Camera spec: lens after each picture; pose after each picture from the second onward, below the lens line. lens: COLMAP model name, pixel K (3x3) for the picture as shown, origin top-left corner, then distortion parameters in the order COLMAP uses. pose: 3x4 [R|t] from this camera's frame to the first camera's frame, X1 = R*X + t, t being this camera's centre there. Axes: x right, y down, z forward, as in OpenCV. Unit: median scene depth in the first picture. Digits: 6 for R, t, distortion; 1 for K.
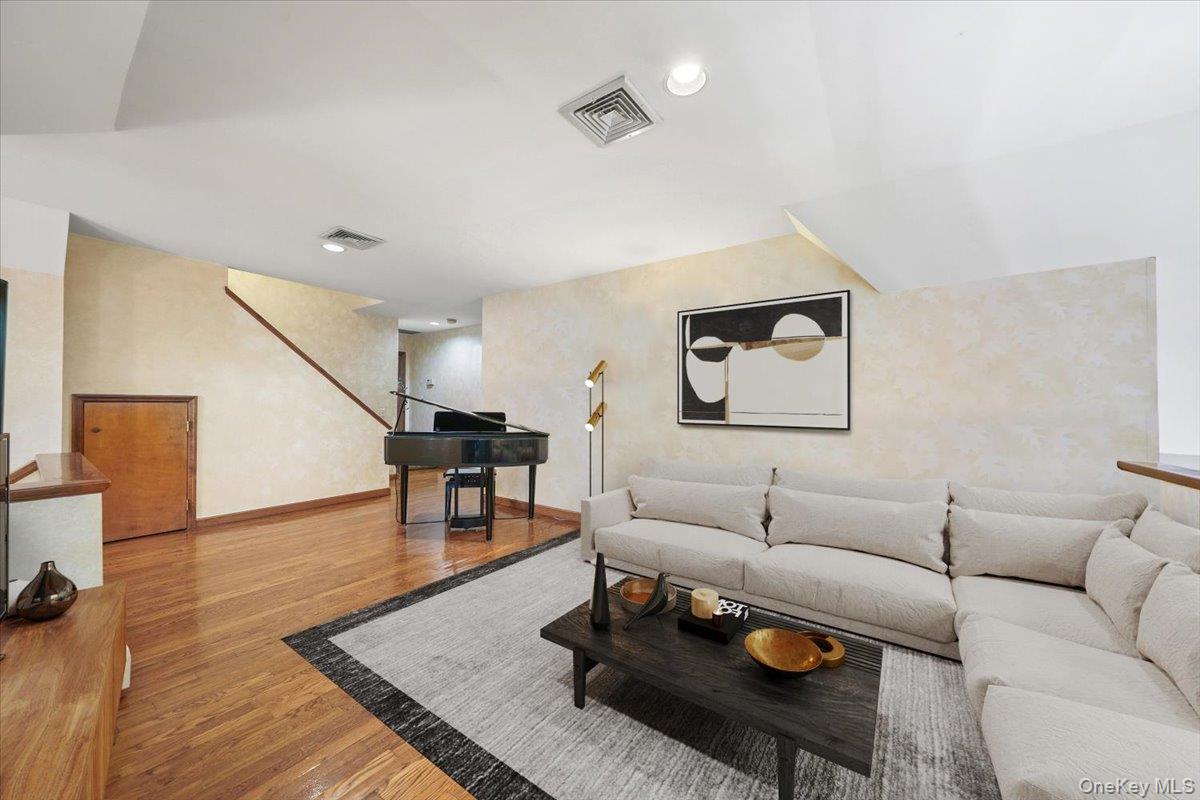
lens RADIAL K [[444.2, 0, 565.3], [0, 444.2, 400.4], [0, 0, 1]] dist [0.000003, 0.000040]
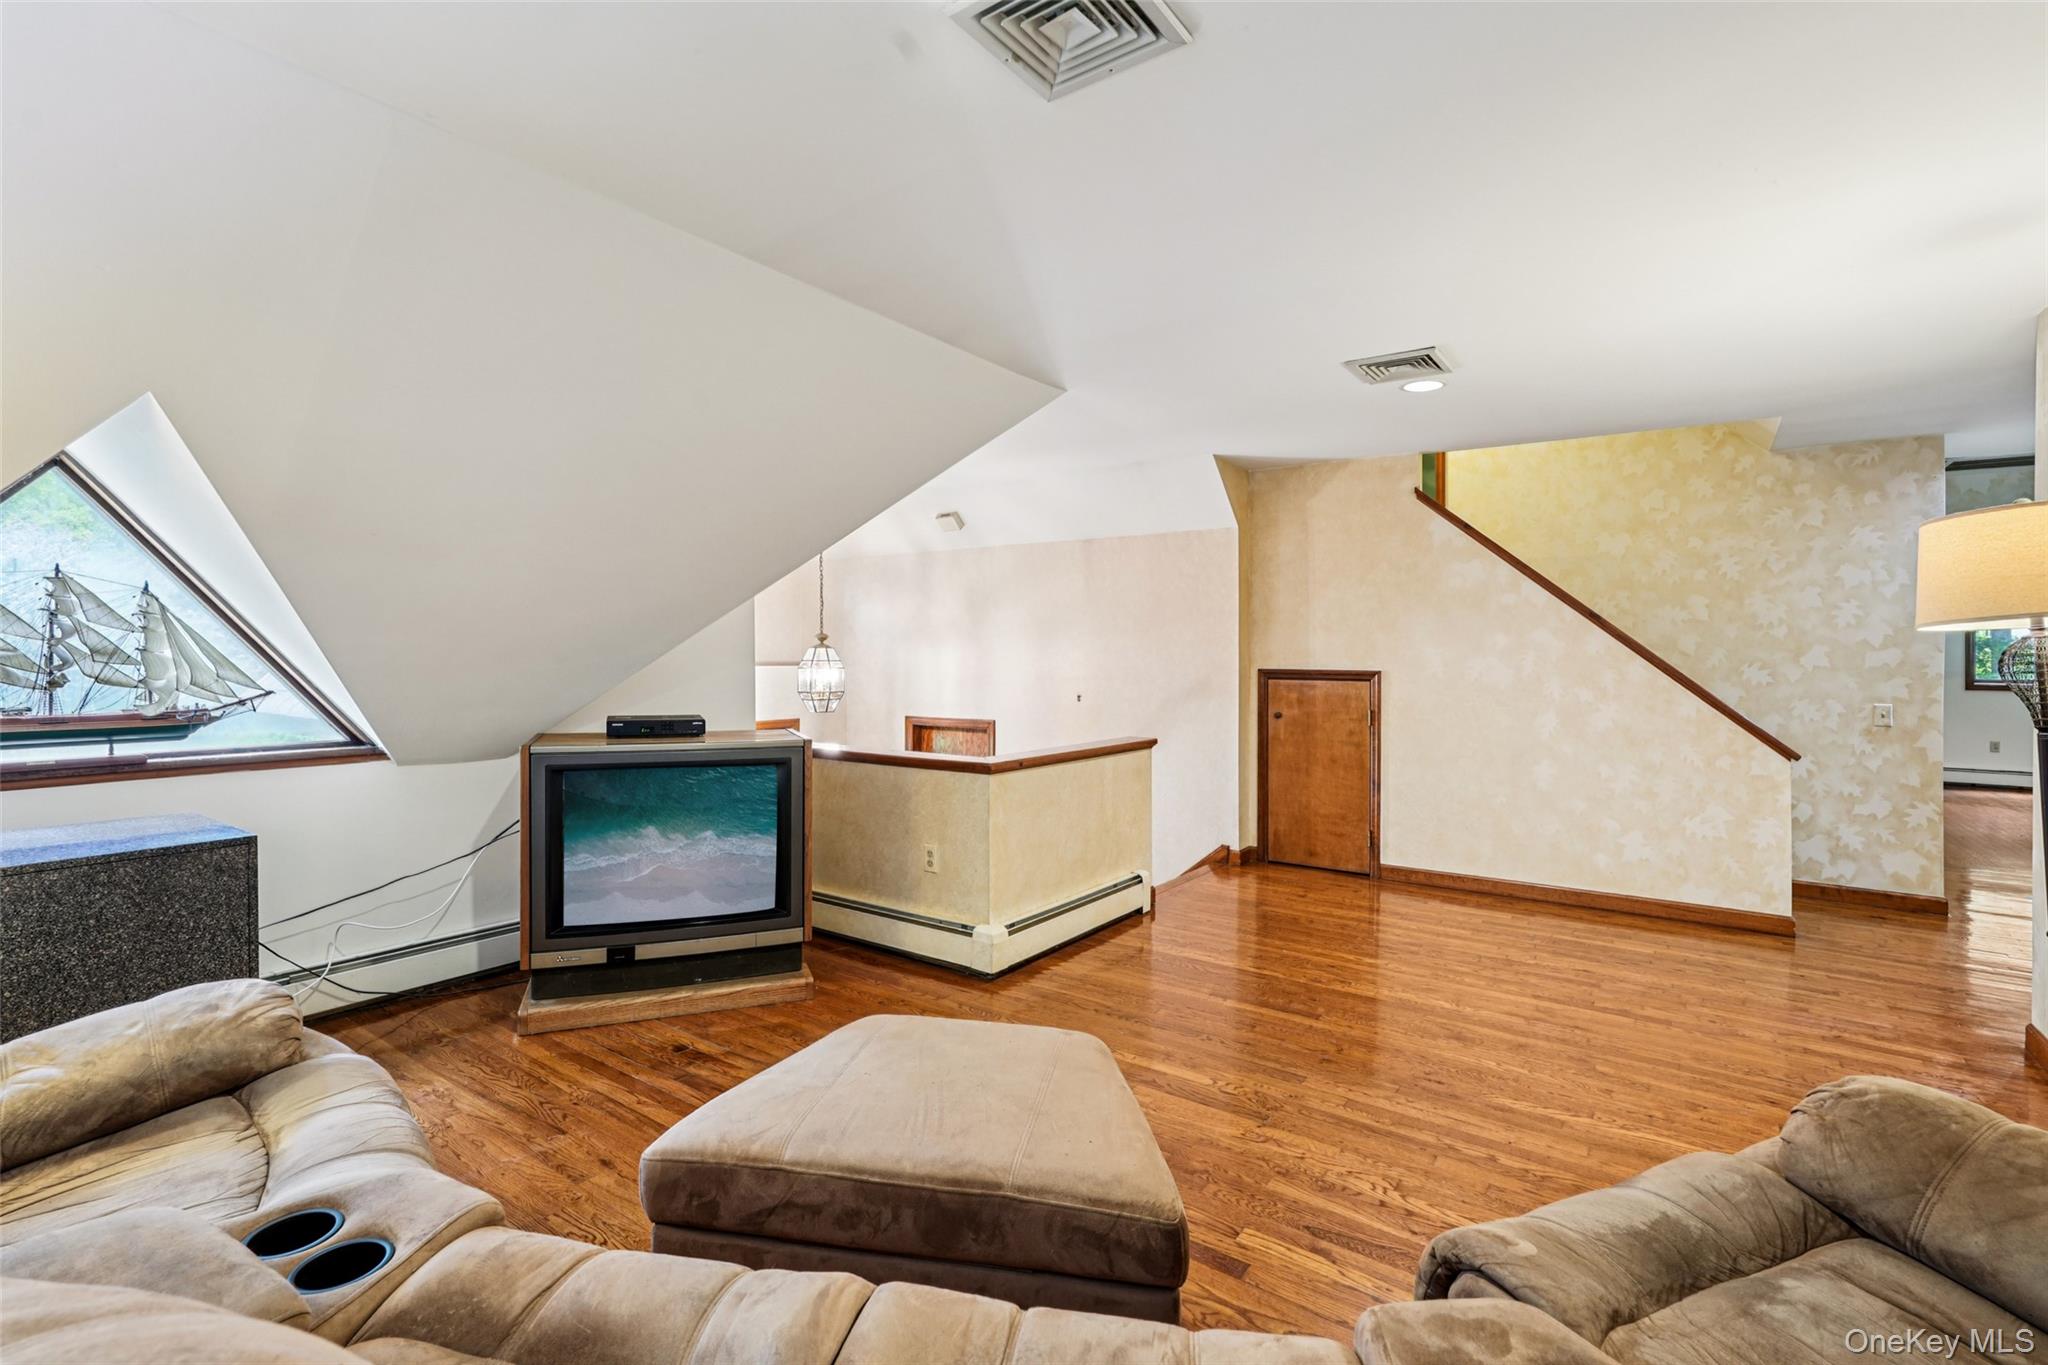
lens RADIAL K [[920.8, 0, 1020.9], [0, 920.8, 667.7], [0, 0, 1]] dist [0.000026, 0.000340]
pose [[0.022284, 0.003676, -0.999745, 0.470308], [0.000566, 0.999993, 0.003690, -0.019311], [0.999752, -0.000648, 0.022282, 0.448697]]
